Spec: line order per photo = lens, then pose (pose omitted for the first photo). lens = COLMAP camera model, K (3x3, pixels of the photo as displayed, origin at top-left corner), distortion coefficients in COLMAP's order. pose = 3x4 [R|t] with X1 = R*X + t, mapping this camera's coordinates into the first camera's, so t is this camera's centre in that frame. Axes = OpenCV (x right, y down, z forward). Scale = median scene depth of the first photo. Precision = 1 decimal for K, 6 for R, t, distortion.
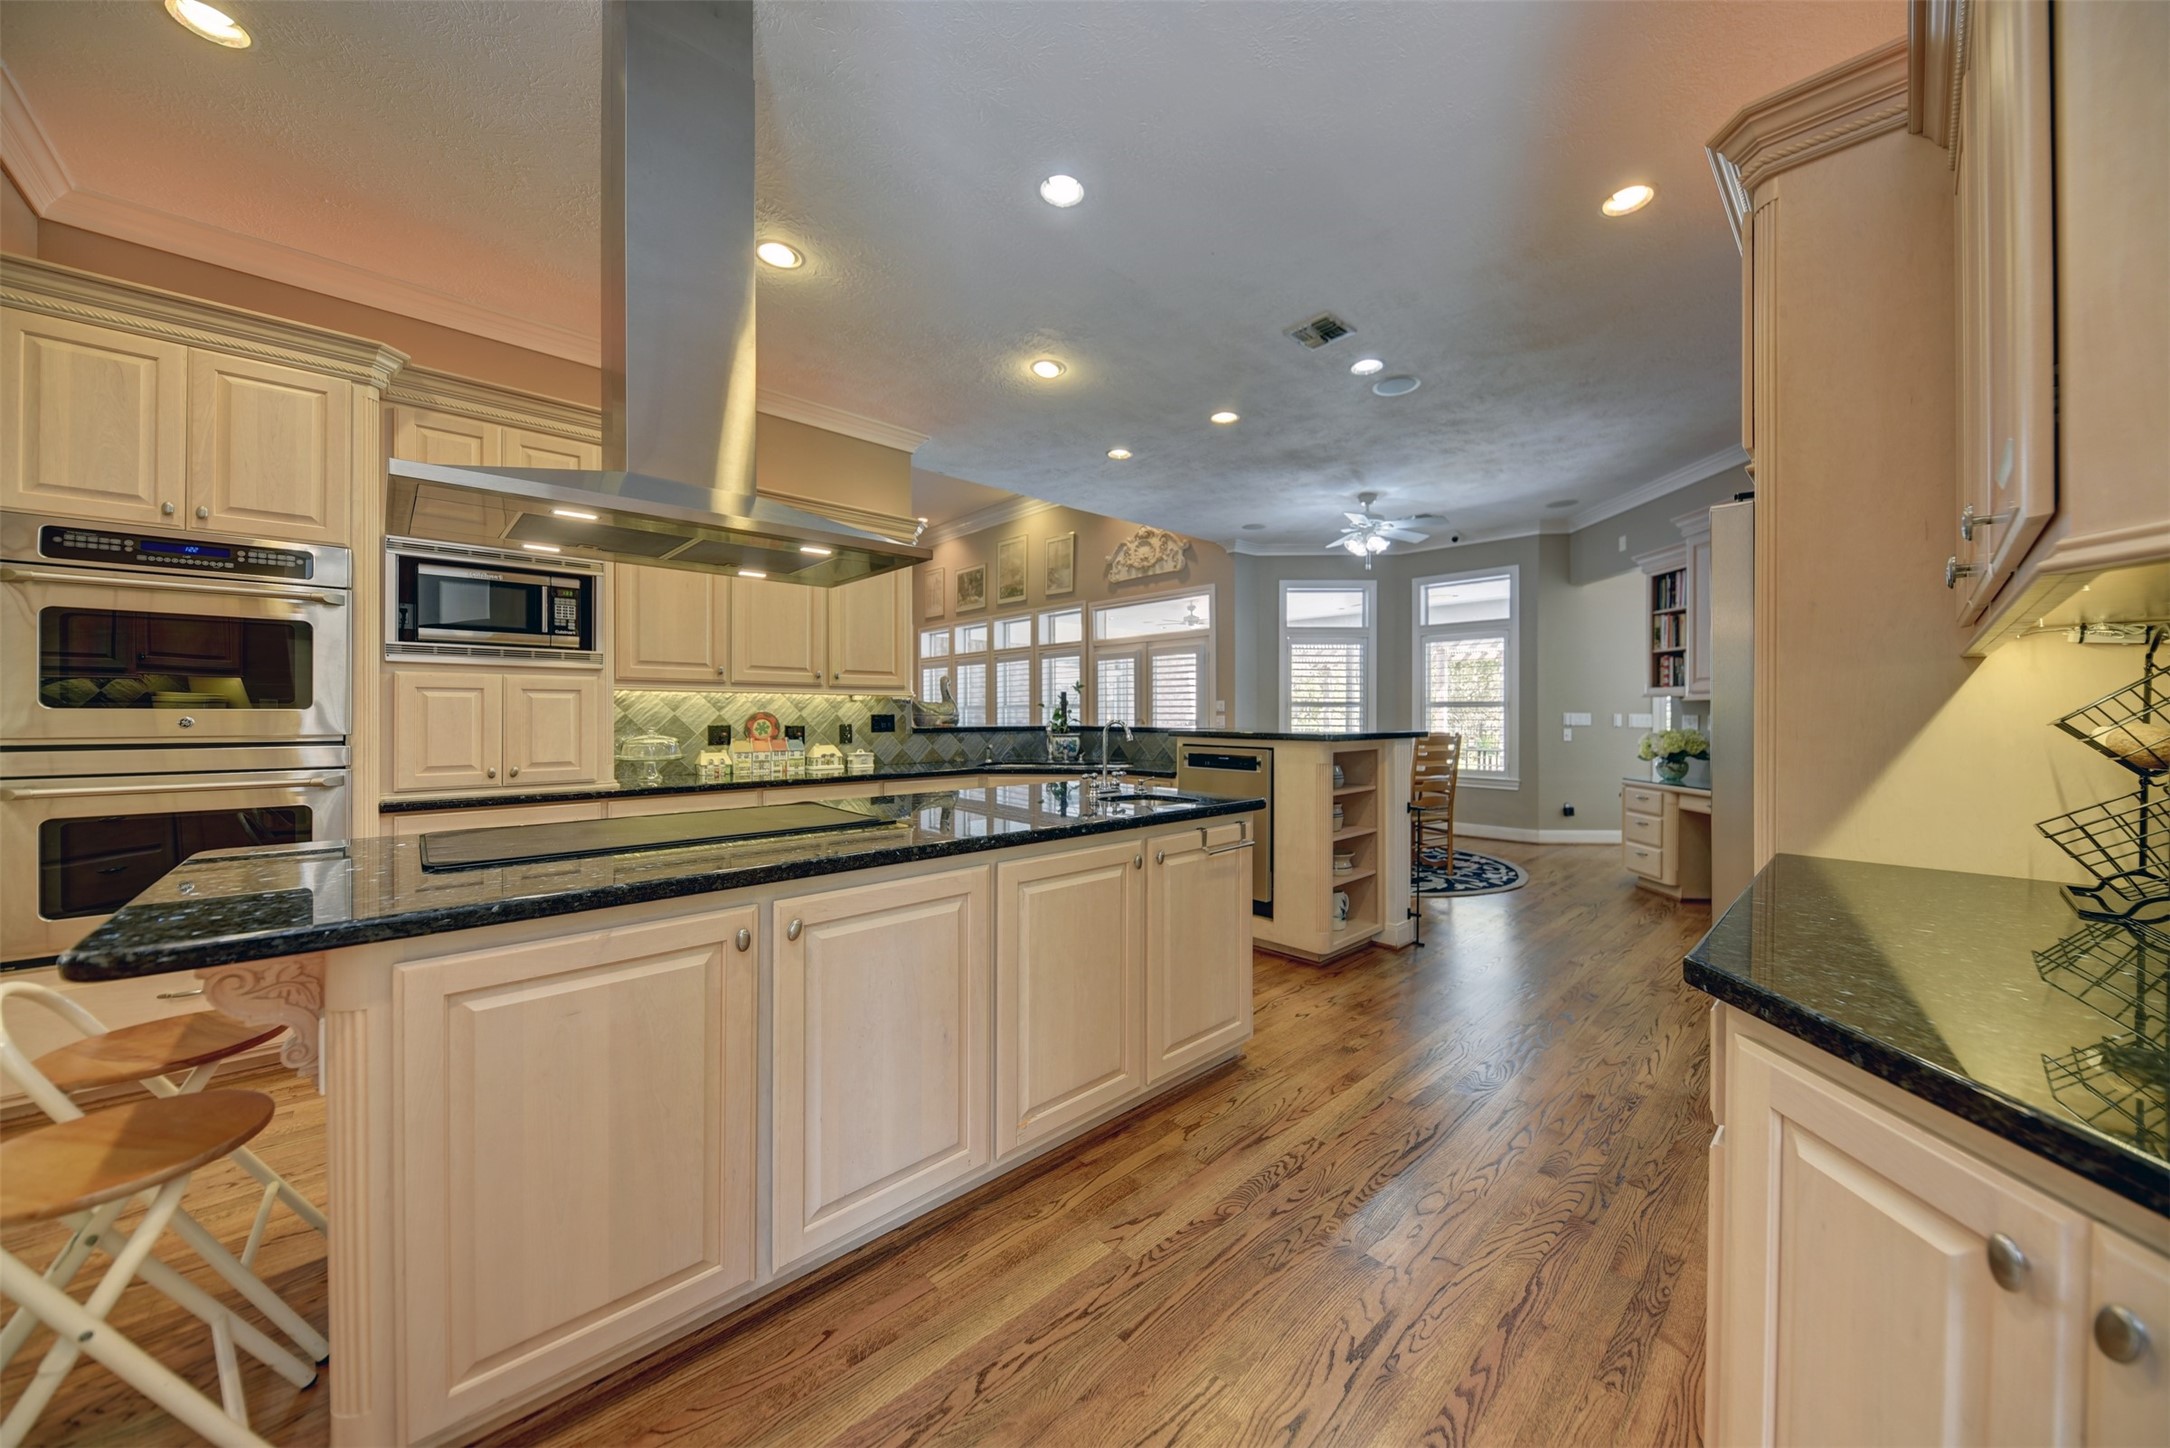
lens RADIAL K [[752.7, 0, 1112.4], [0, 752.7, 714.5], [0, 0, 1]] dist [-0.000011, -0.000020]
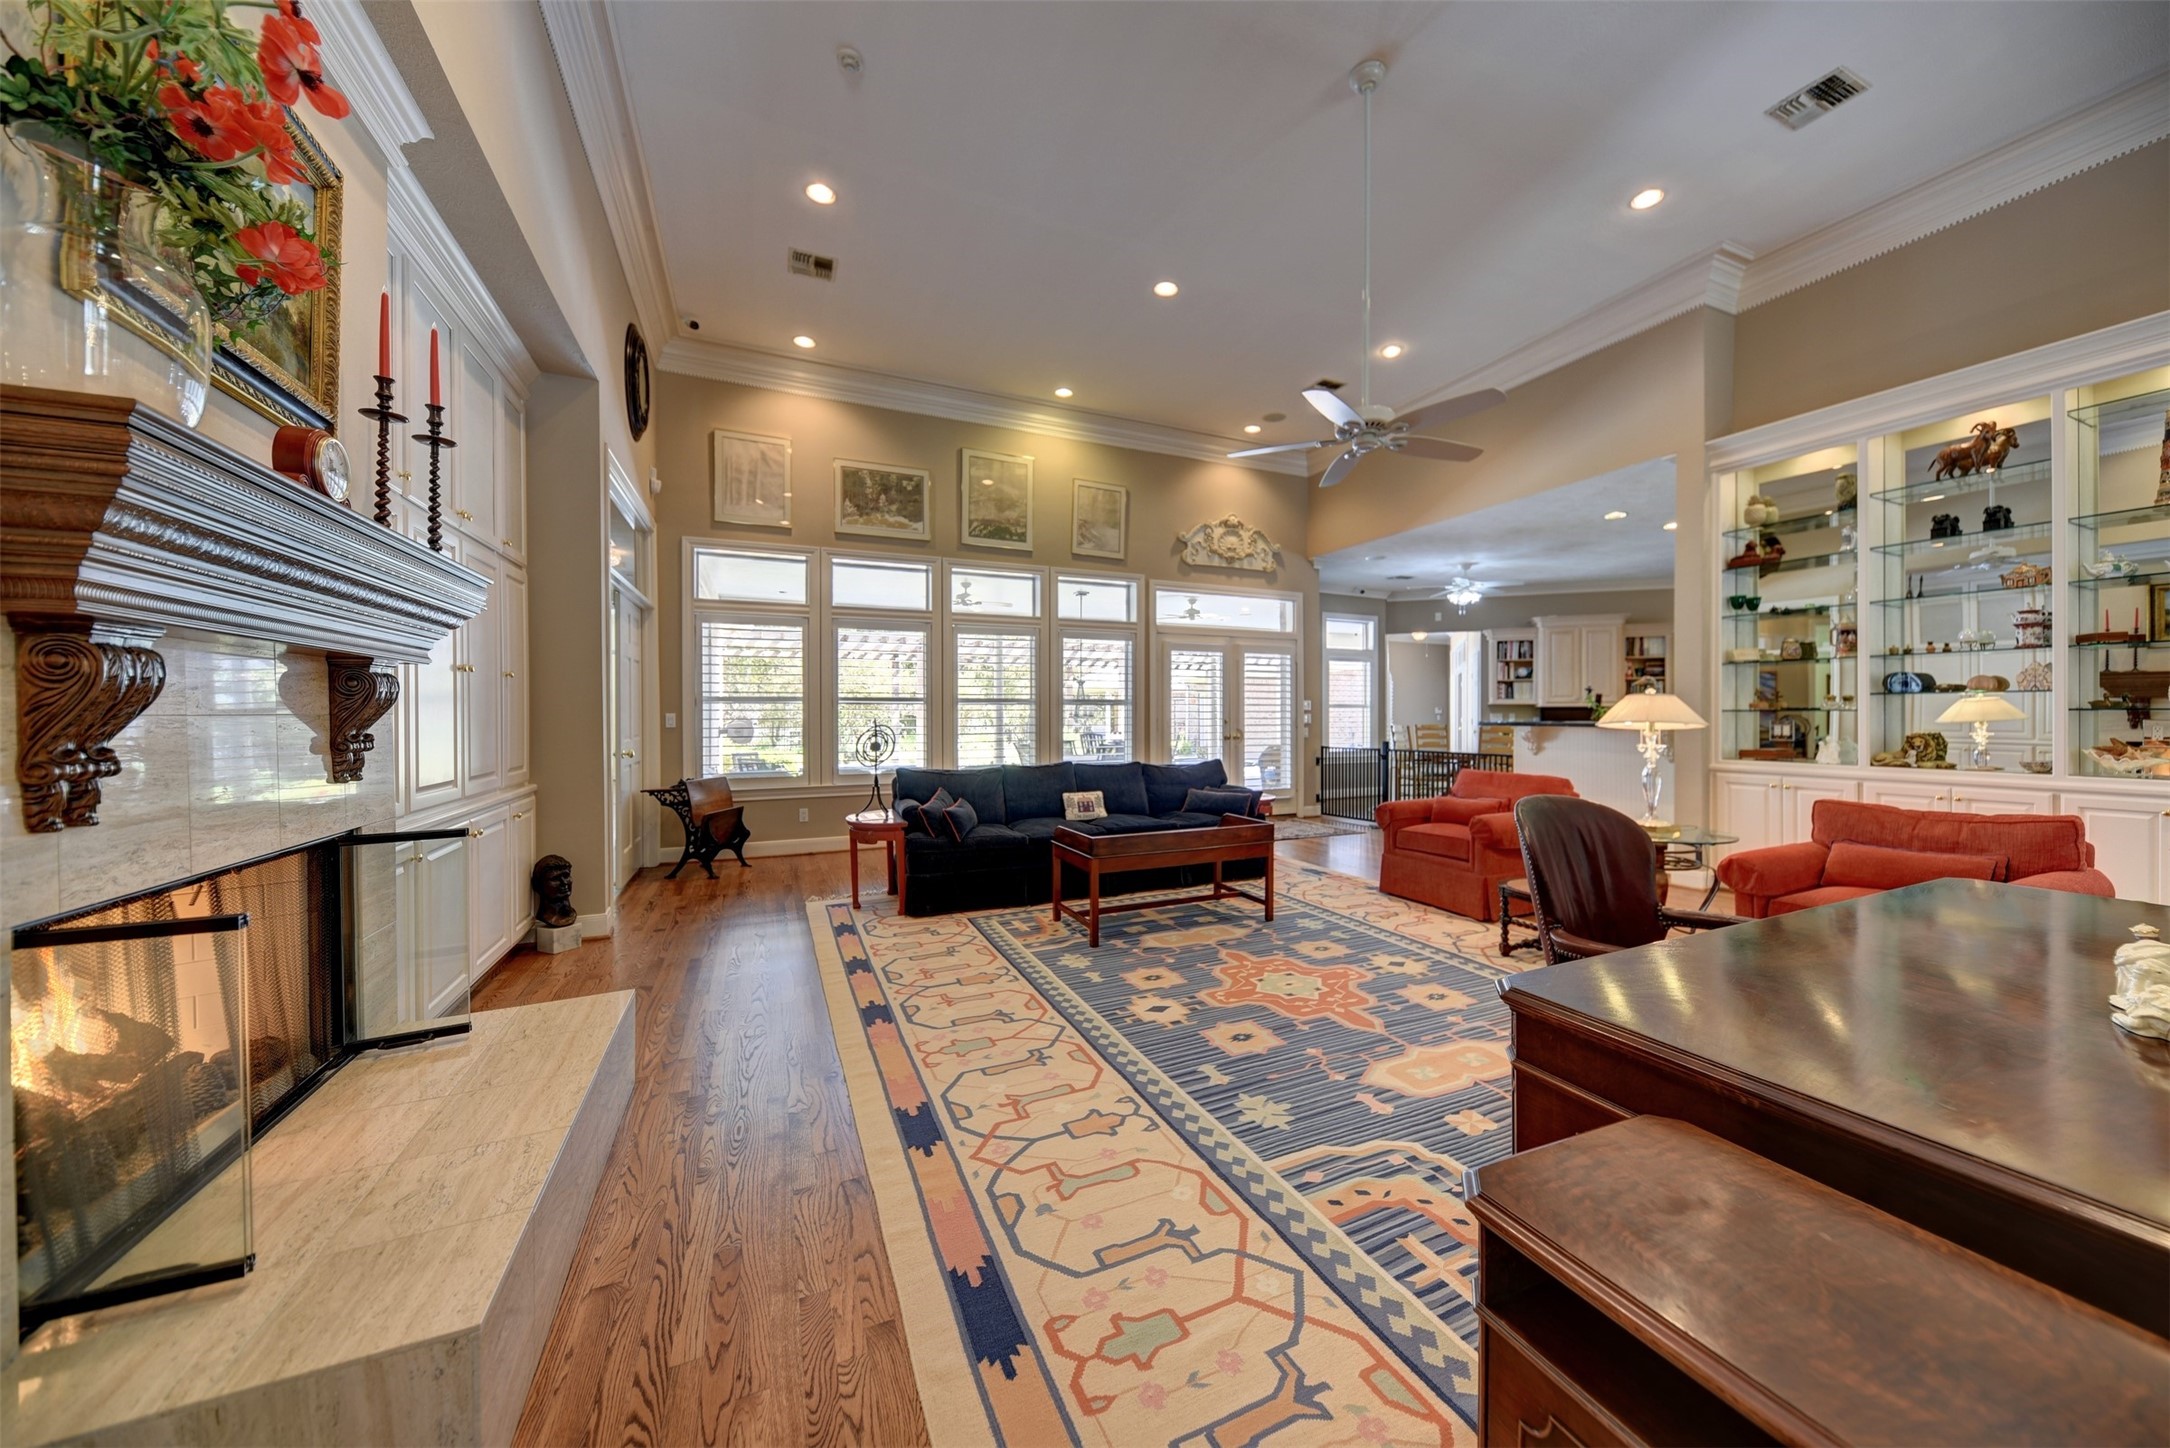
lens RADIAL K [[752.7, 0, 1112.4], [0, 752.7, 714.5], [0, 0, 1]] dist [-0.000011, -0.000020]
pose [[0.320401, -0.005619, 0.947265, -0.962625], [-0.000052, 0.999982, 0.005949, -0.004176], [-0.947282, -0.001955, 0.320395, 0.893539]]
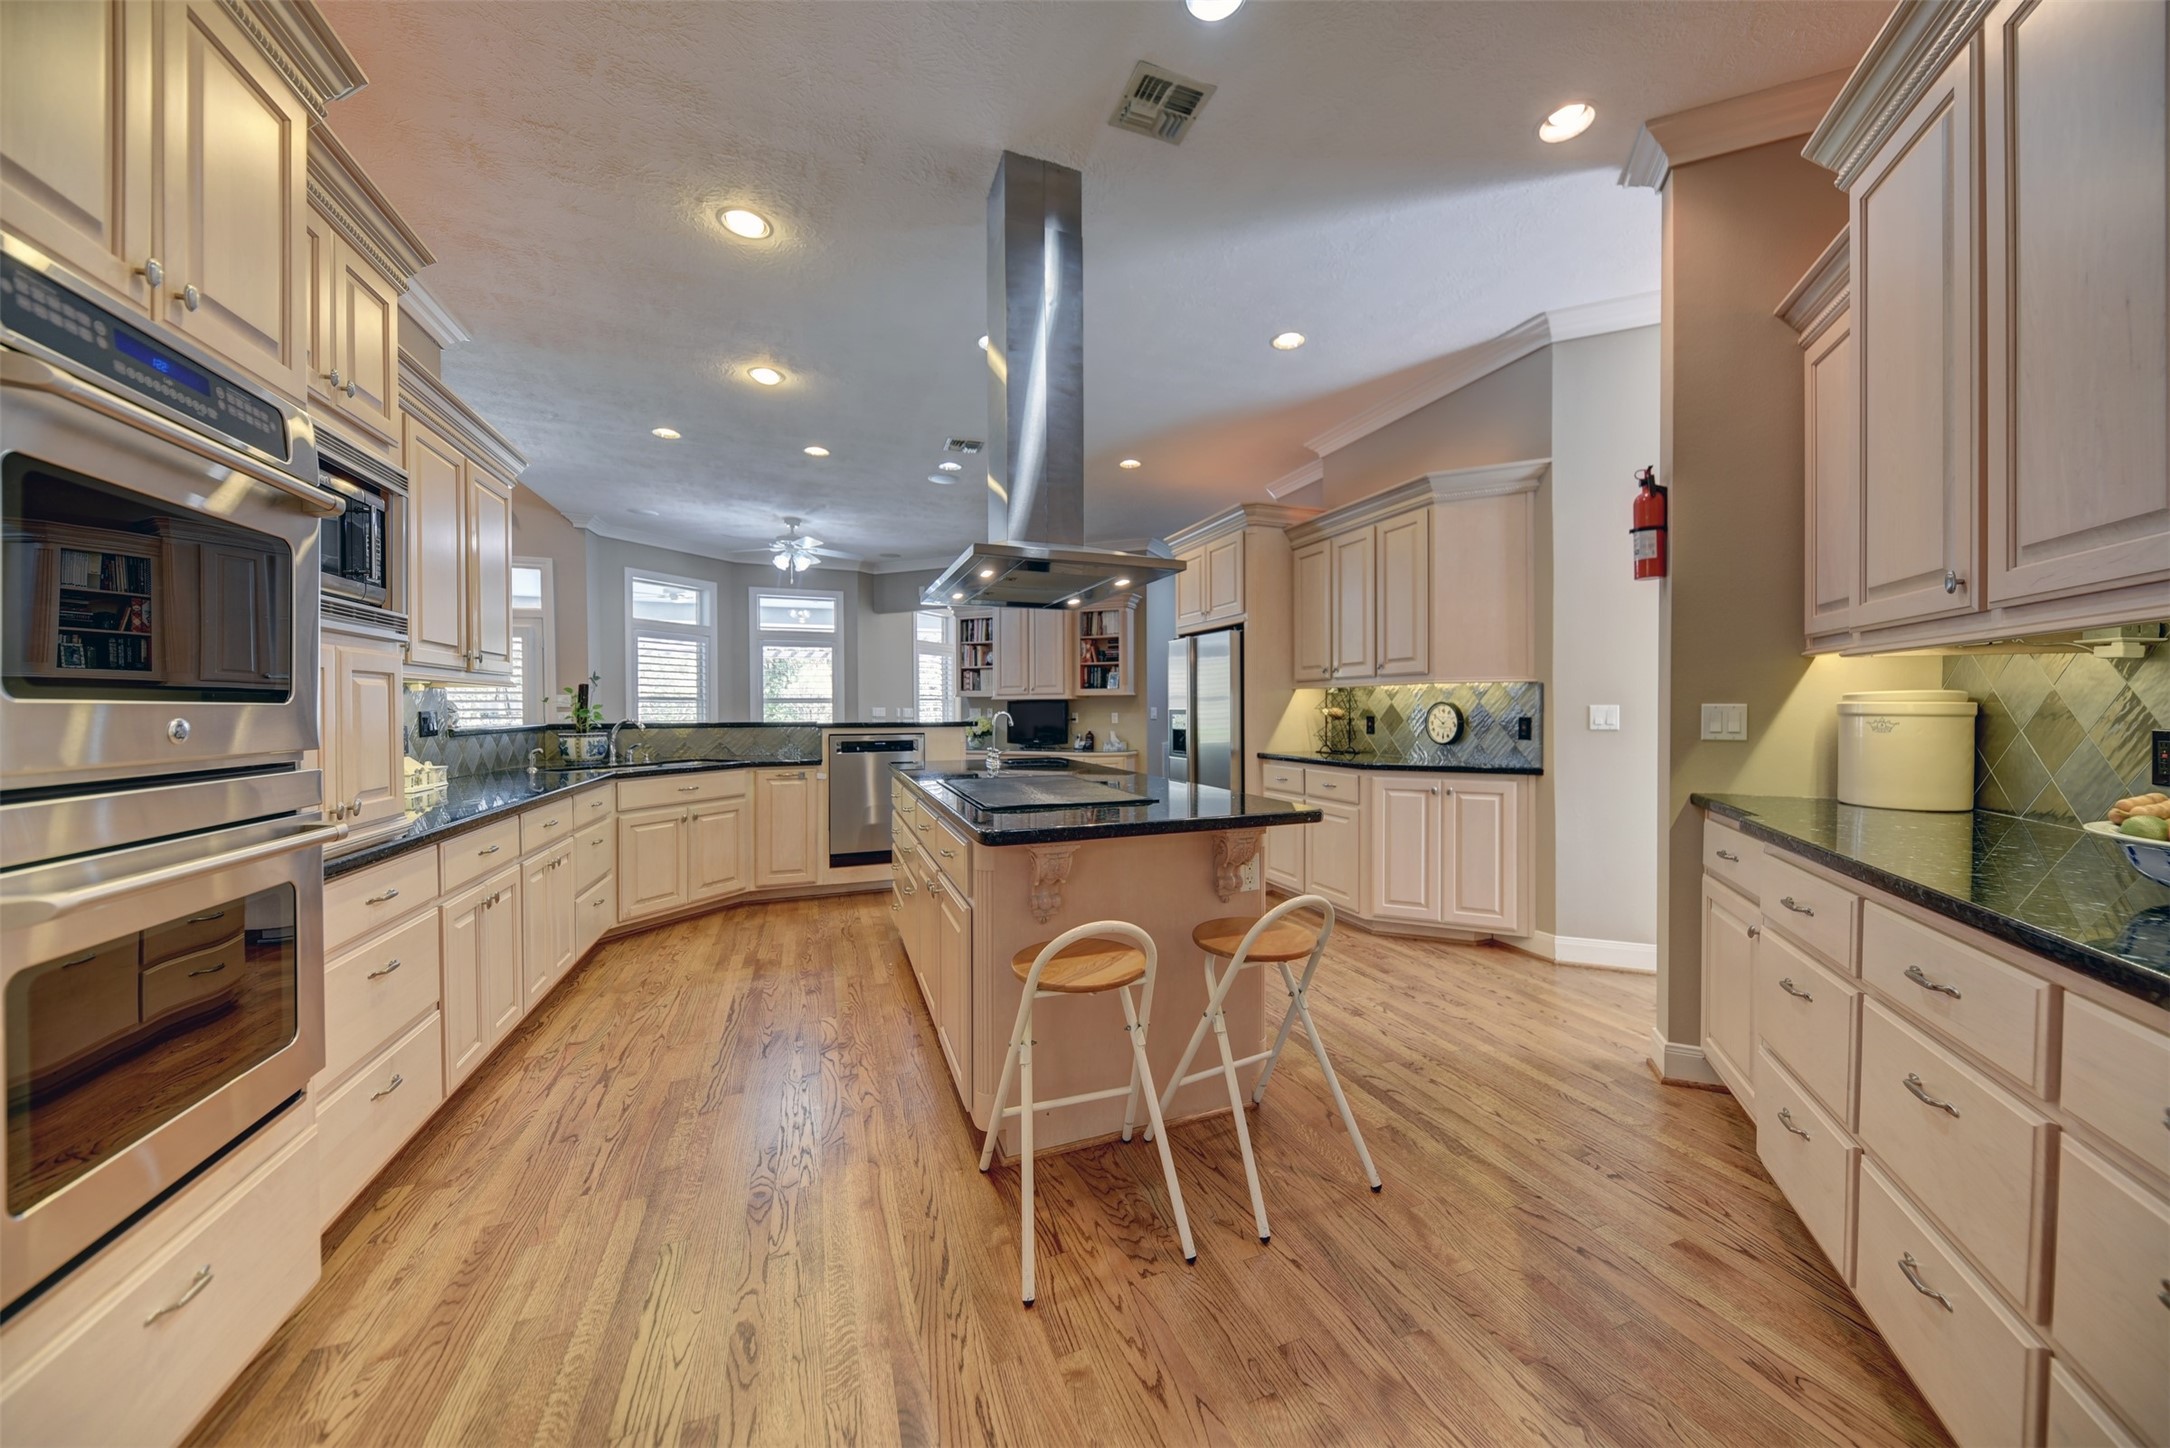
lens RADIAL K [[752.7, 0, 1112.4], [0, 752.7, 714.5], [0, 0, 1]] dist [-0.000011, -0.000020]
pose [[0.366519, -0.012587, 0.930325, -0.426077], [0.007659, 0.999915, 0.010511, 0.000005], [-0.930379, 0.003273, 0.366585, 0.091019]]
